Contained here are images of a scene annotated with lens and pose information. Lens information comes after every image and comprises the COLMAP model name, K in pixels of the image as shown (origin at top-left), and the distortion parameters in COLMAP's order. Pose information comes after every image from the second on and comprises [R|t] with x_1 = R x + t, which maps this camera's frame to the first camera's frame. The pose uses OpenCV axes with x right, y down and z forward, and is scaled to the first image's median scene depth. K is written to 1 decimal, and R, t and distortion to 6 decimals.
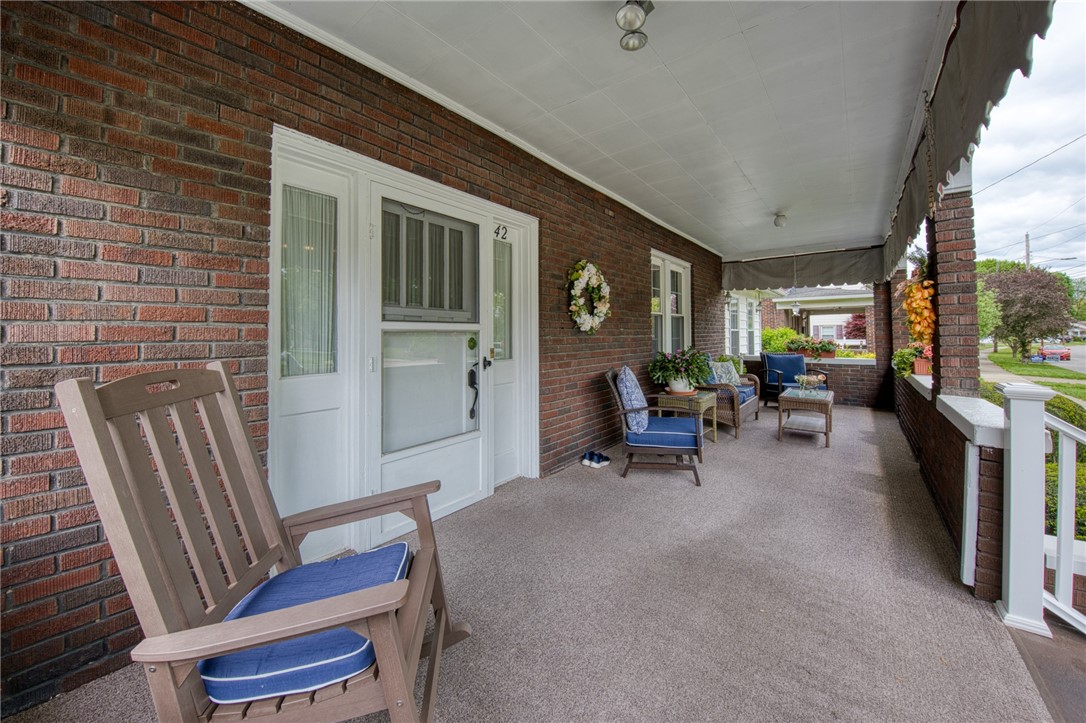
lens RADIAL K [[393.6, 0, 544.5], [0, 393.6, 328.6], [0, 0, 1]] dist [-0.035880, -0.002172]
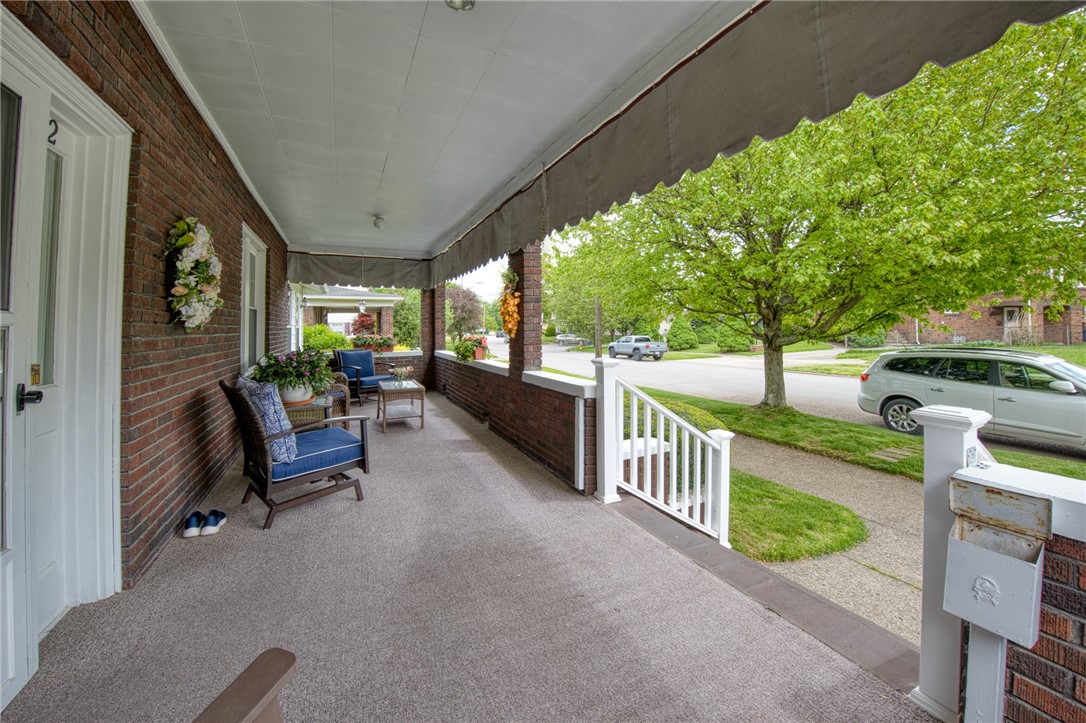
lens RADIAL K [[393.6, 0, 541.5], [0, 393.6, 318.1], [0, 0, 1]] dist [-0.035880, -0.002172]
pose [[0.418775, 0.021423, 0.907837, -0.231226], [-0.004478, 0.999758, -0.021527, 0.001296], [-0.908079, 0.004949, 0.418770, 0.226801]]
